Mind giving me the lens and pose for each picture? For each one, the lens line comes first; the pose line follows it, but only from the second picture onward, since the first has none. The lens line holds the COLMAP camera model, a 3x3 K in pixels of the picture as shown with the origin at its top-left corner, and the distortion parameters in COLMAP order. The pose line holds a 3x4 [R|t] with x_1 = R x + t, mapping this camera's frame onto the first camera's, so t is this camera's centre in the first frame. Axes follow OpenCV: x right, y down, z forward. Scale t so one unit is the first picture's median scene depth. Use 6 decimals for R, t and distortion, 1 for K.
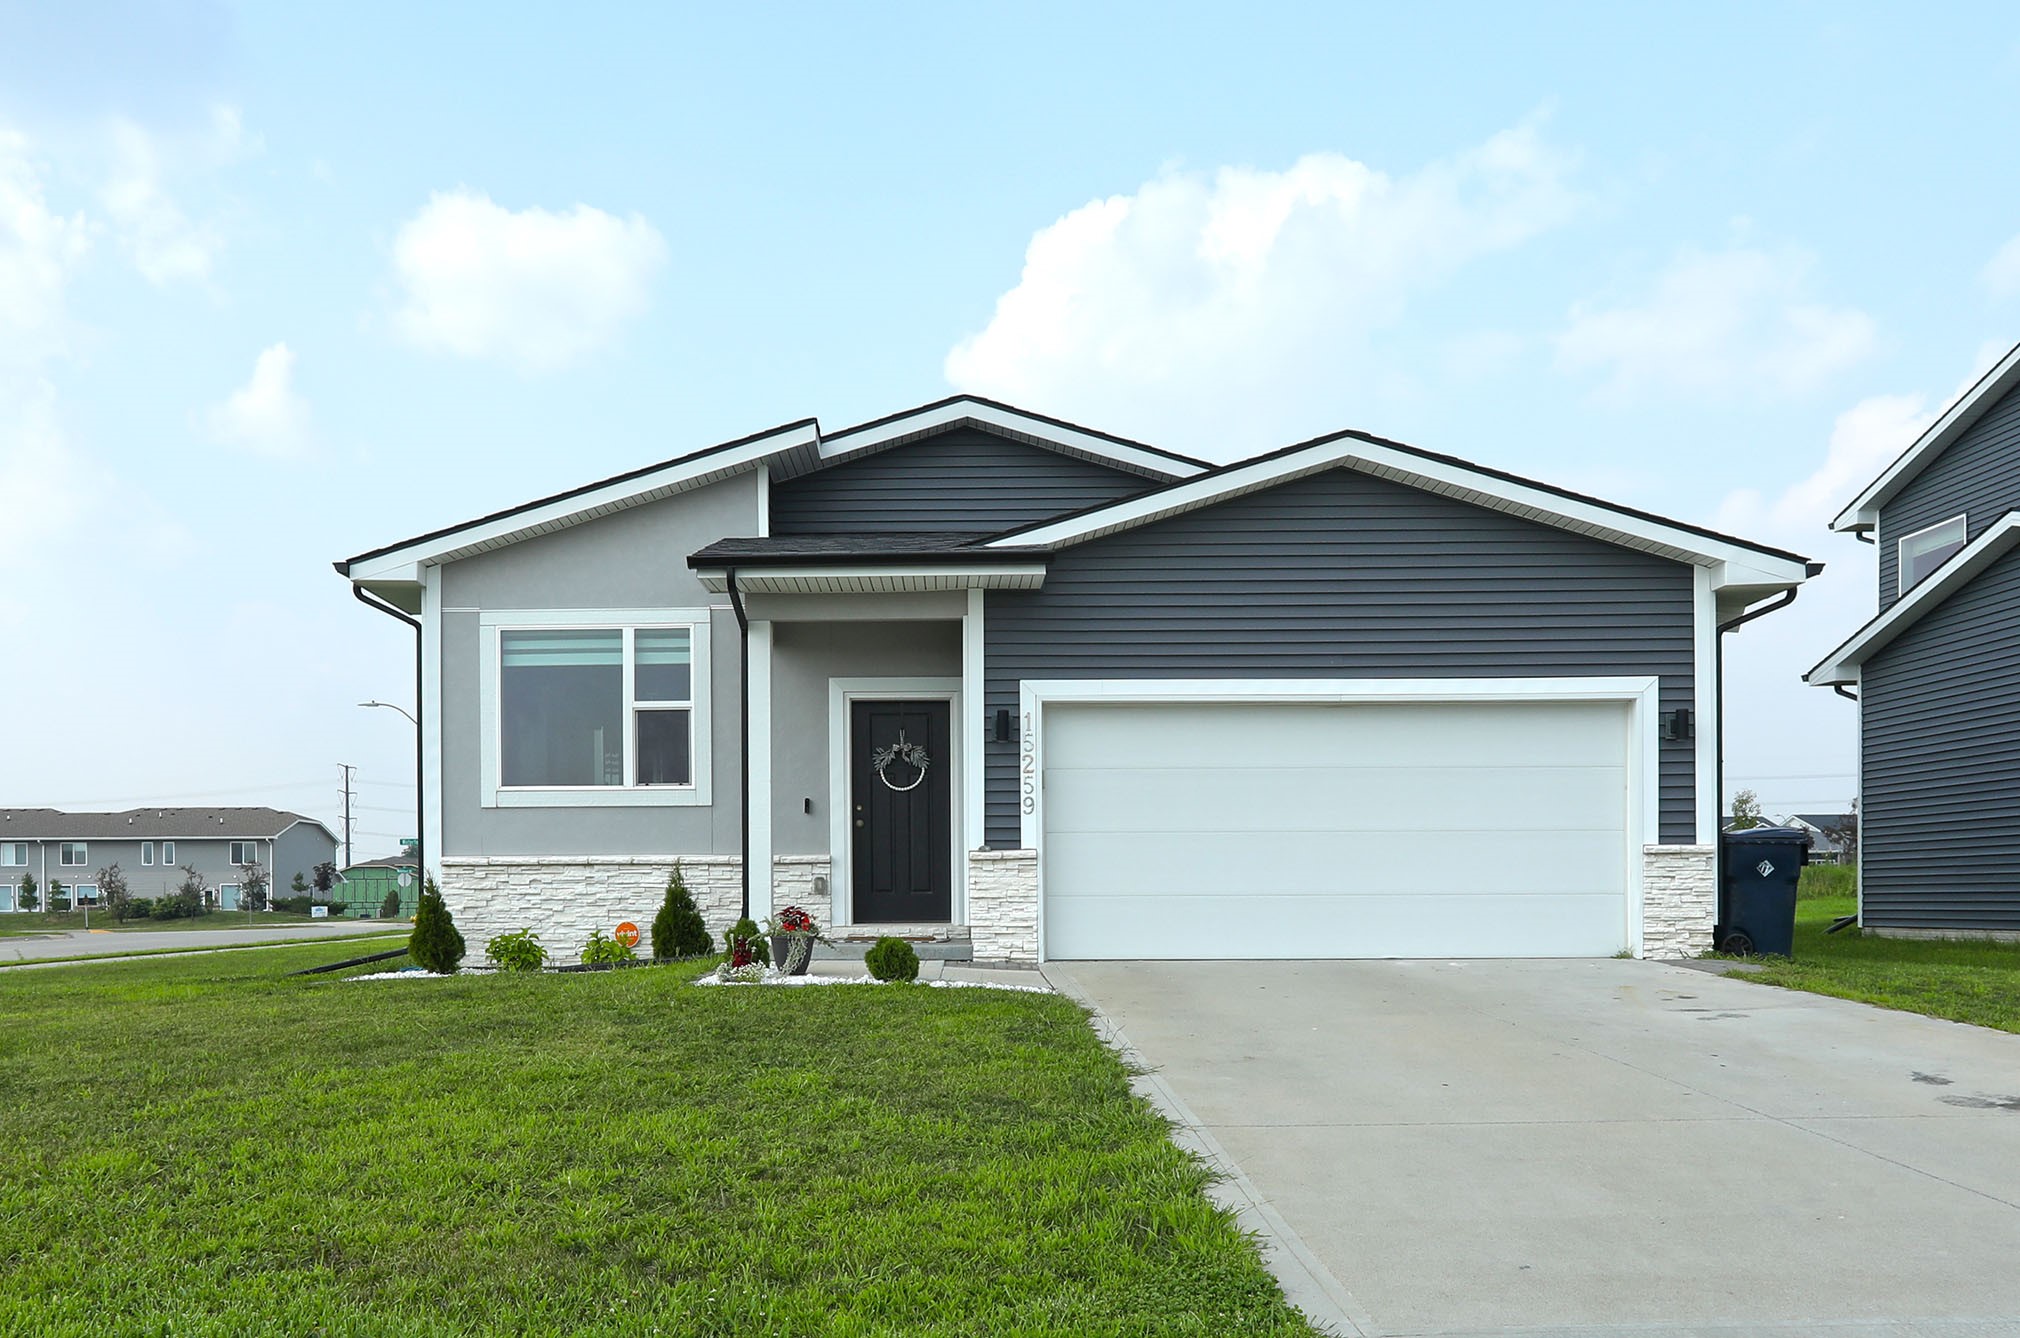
lens RADIAL K [[943.7, 0, 1010.0], [0, 943.7, 669.0], [0, 0, 1]] dist [-0.001013, 0.000200]
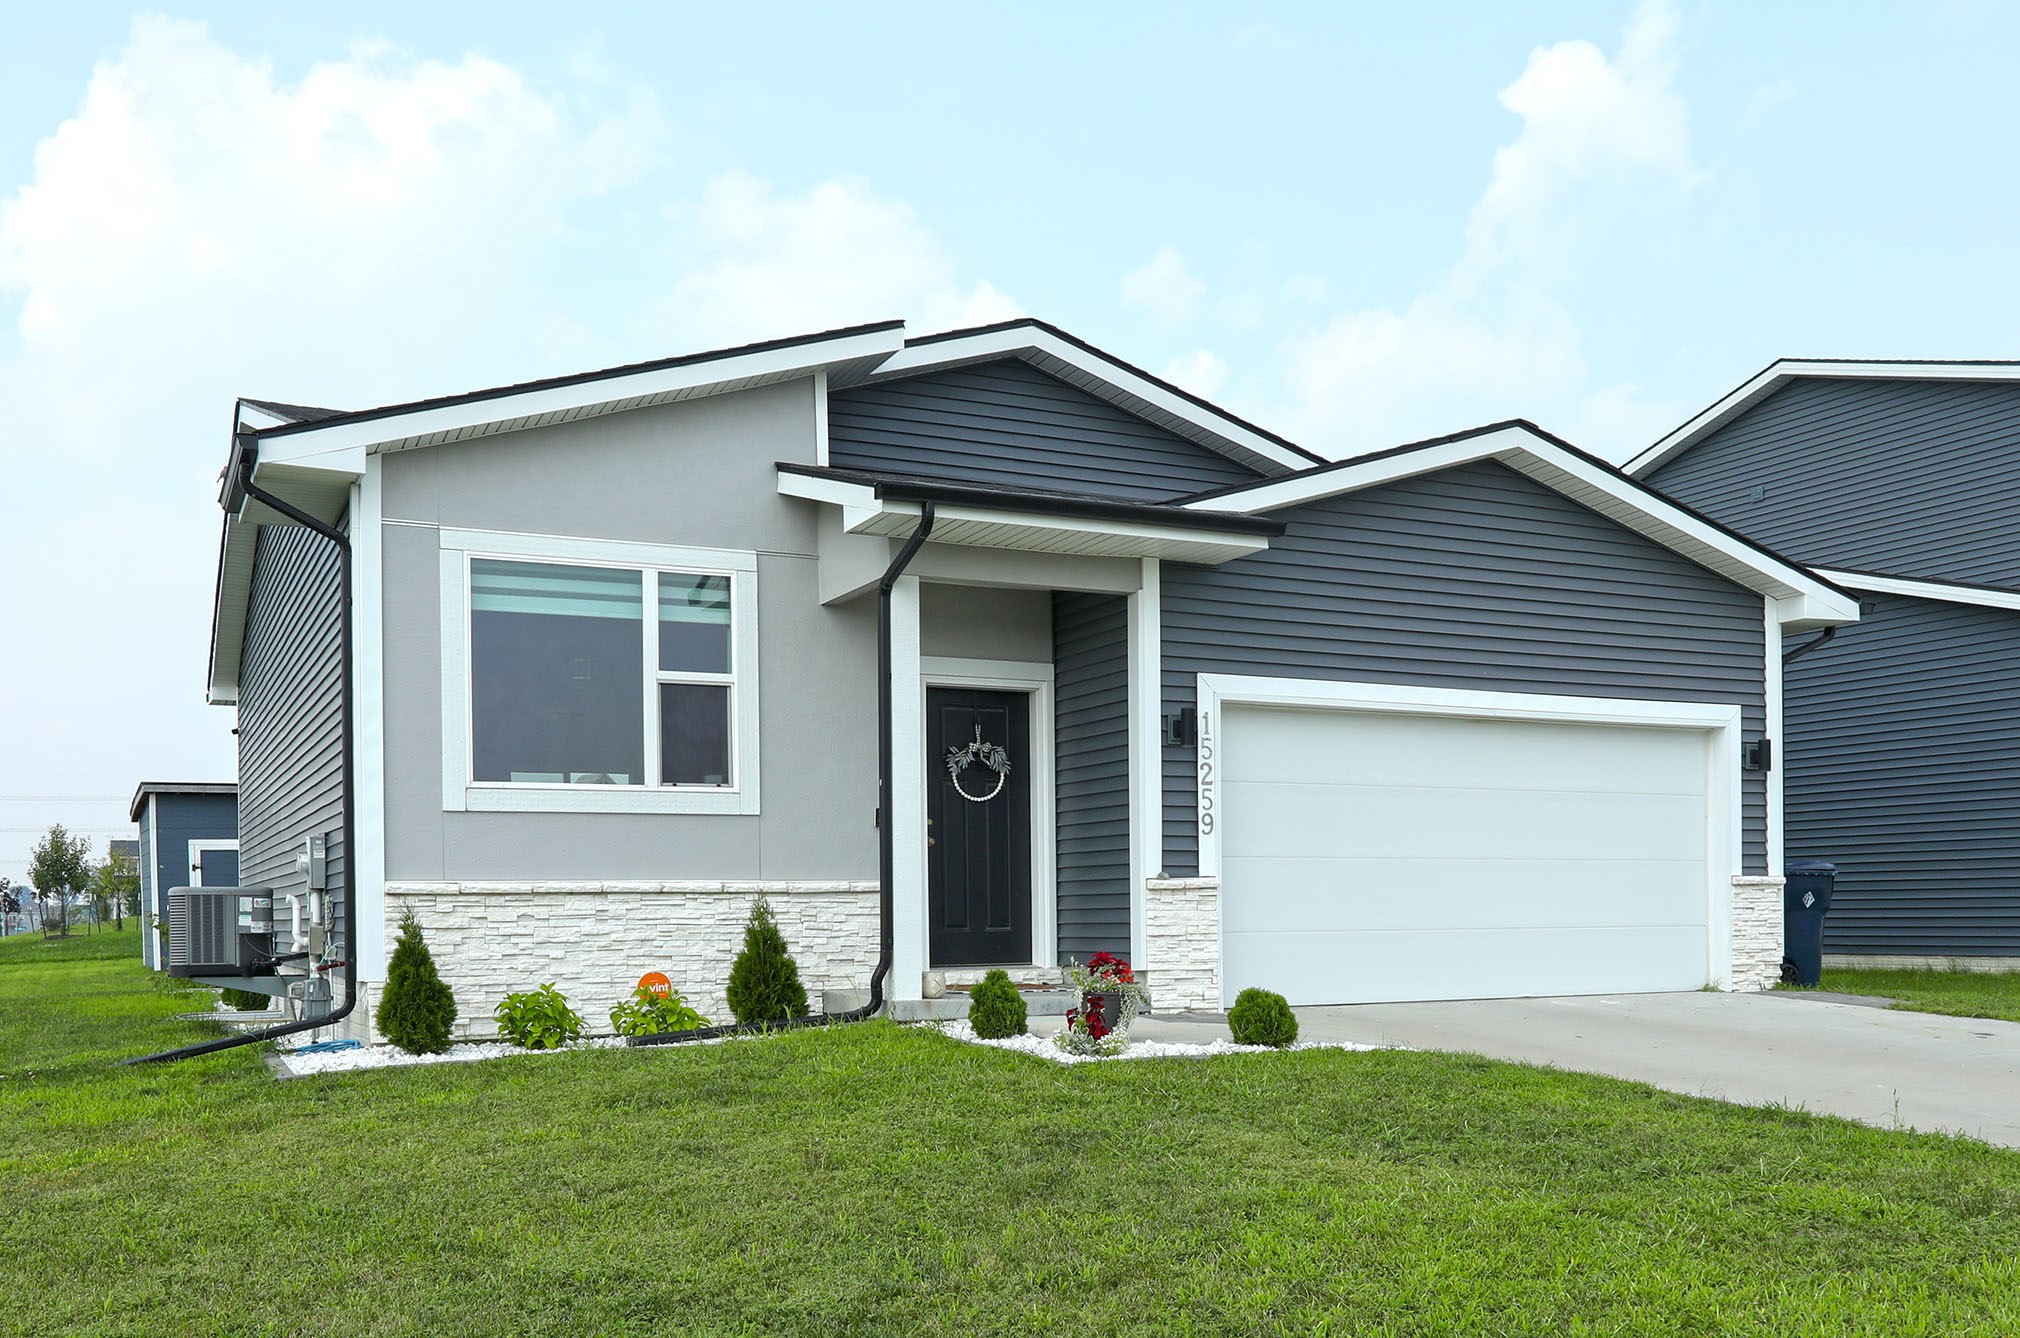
lens RADIAL K [[1087.7, 0, 1010.0], [0, 1087.7, 669.0], [0, 0, 1]] dist [0.001452, 0.000339]
pose [[0.960471, 0.058557, 0.272153, -0.382915], [-0.060131, 0.998187, -0.002559, 0.019633], [-0.271809, -0.013907, 0.962251, 0.117600]]
